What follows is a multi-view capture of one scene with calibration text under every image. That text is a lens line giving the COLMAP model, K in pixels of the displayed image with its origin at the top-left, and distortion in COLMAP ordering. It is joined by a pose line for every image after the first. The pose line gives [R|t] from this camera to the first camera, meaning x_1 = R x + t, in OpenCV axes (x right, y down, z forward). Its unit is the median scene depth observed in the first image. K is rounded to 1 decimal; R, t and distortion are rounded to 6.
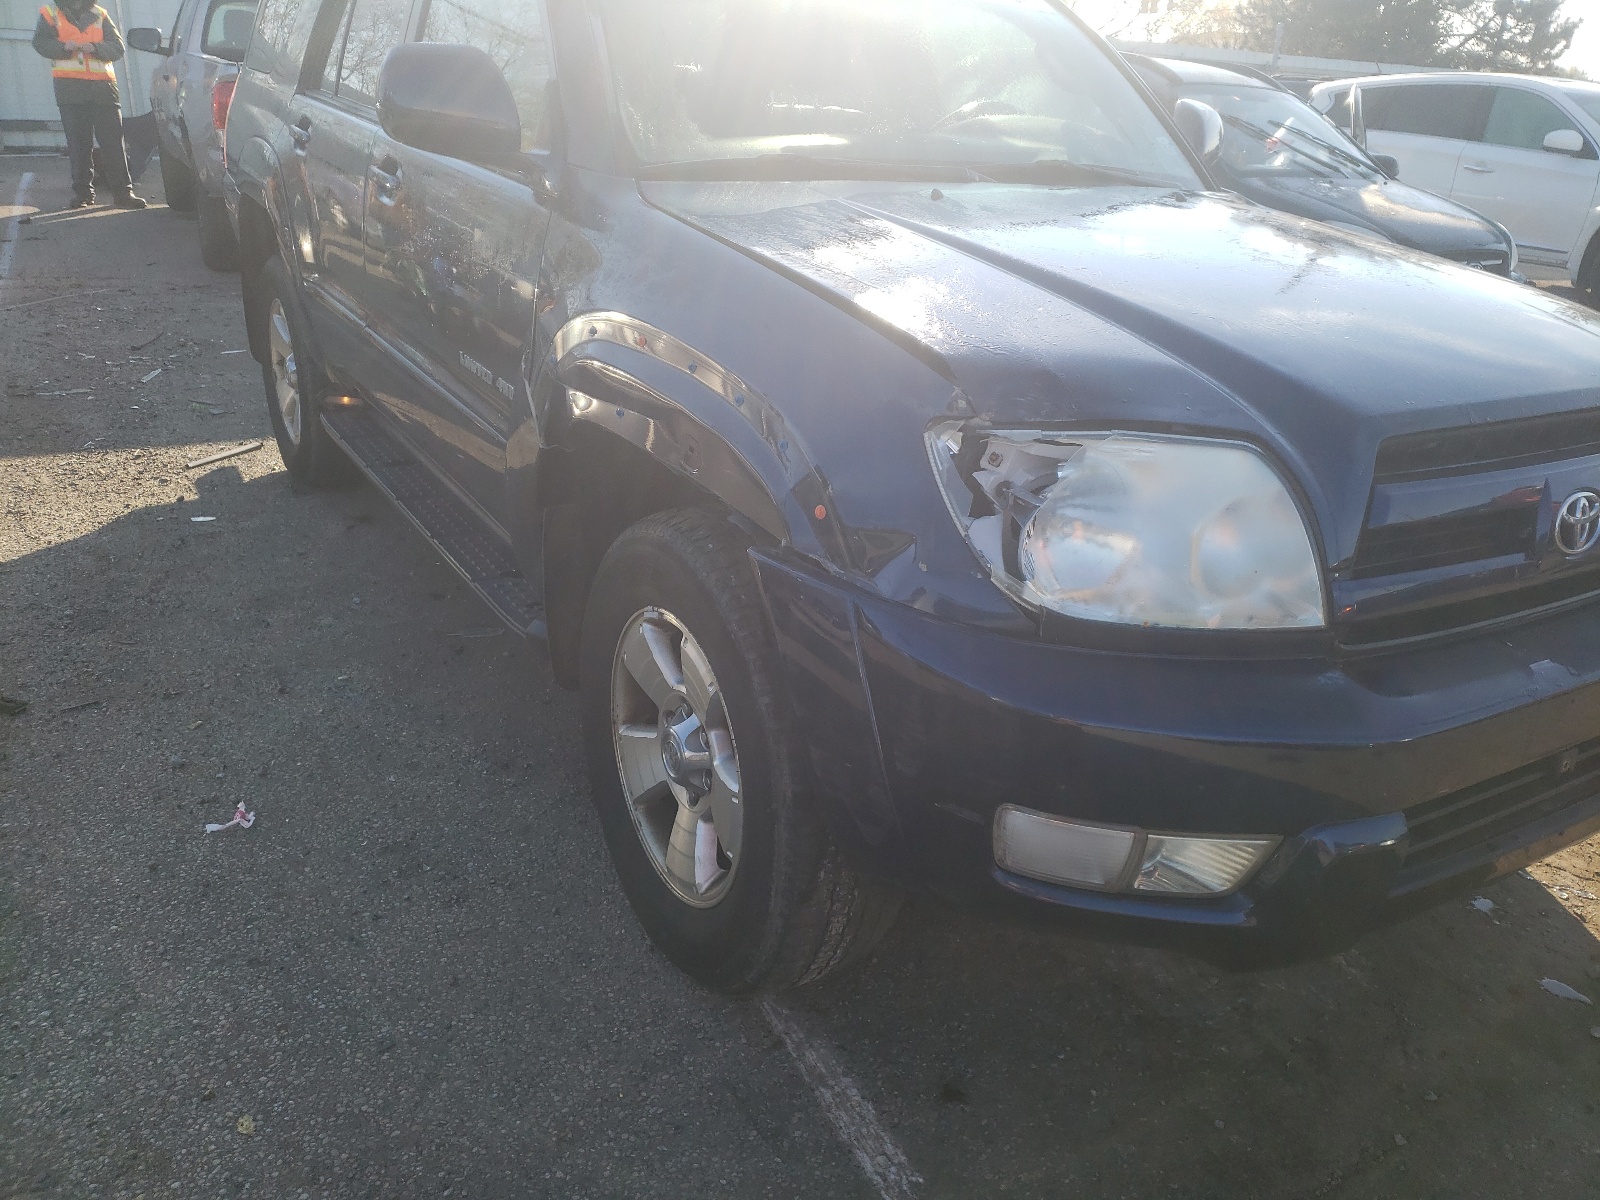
lens RADIAL K [[1255.9, 0, 819.3], [0, 1255.9, 598.4], [0, 0, 1]] dist [0.087858, -0.108817]
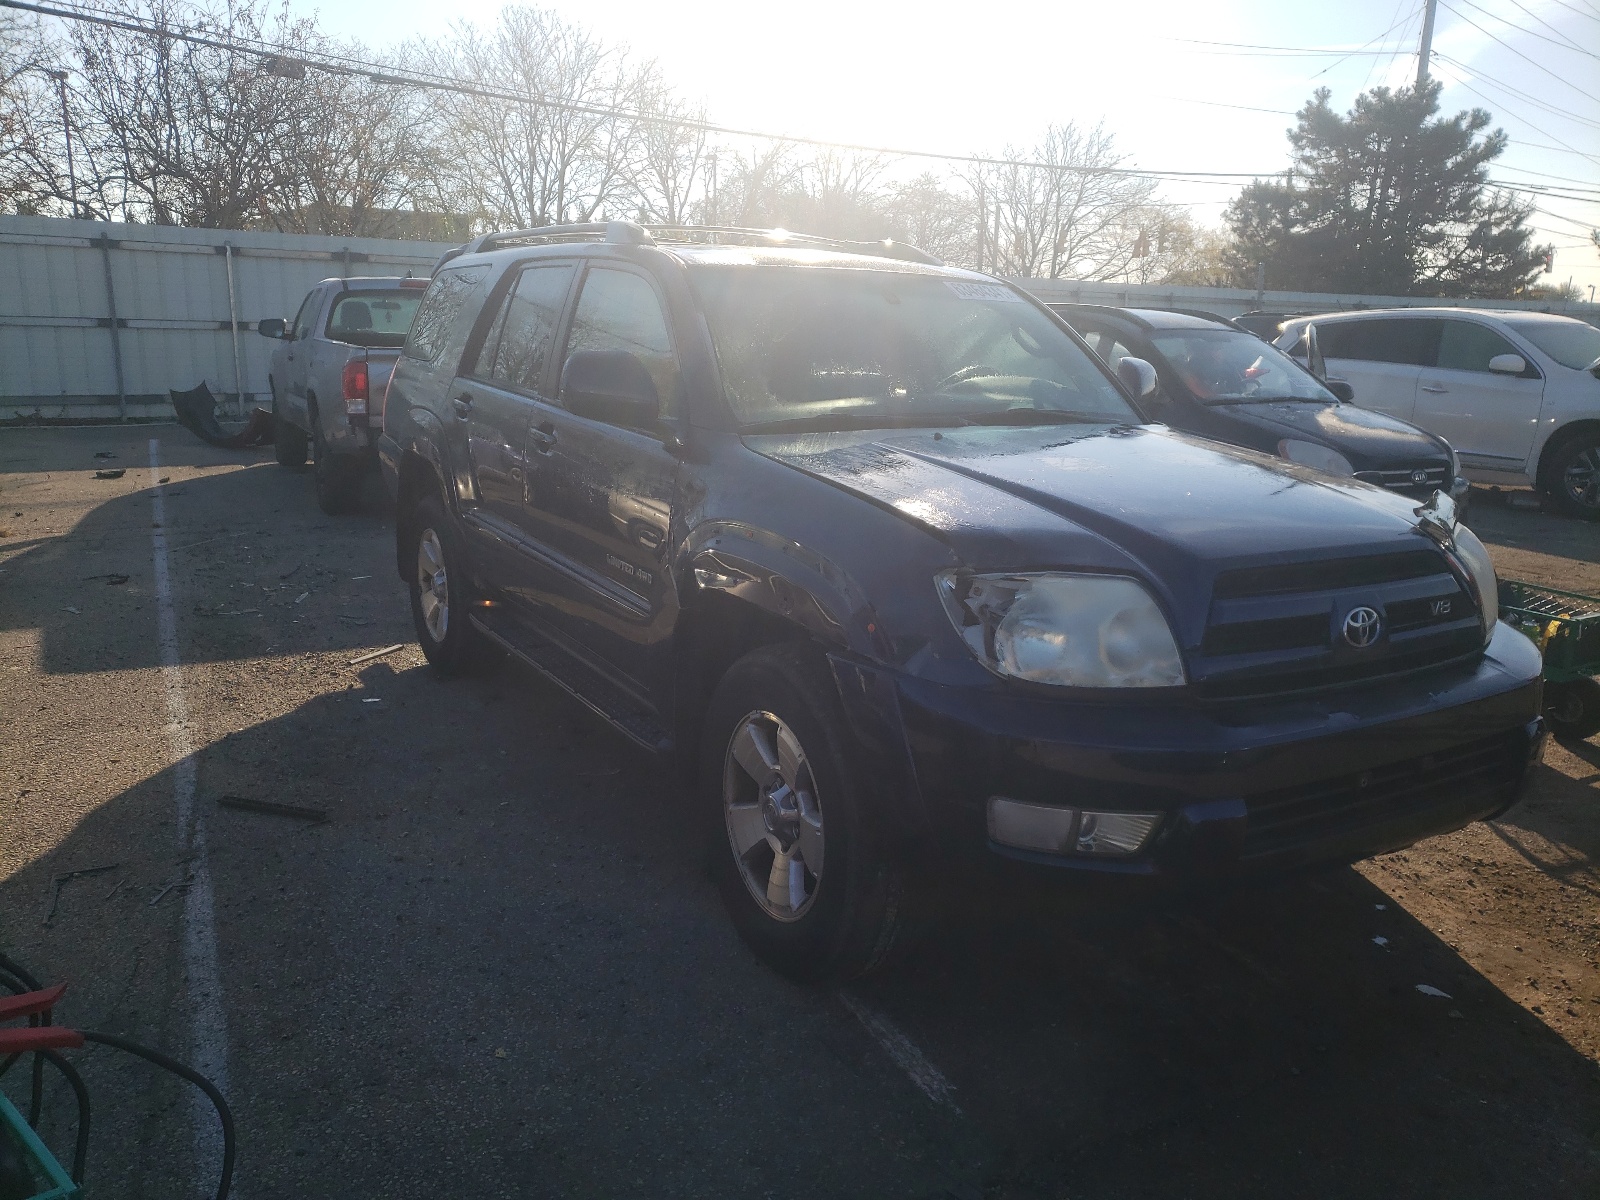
lens RADIAL K [[1224.8, 0, 800.0], [0, 1224.8, 600.0], [0, 0, 1]] dist [0.090476, -0.225751]
pose [[0.998872, -0.031267, -0.035736, -0.025730], [0.024723, 0.985000, -0.170777, 0.124450], [0.040540, 0.169701, 0.984661, -0.430701]]
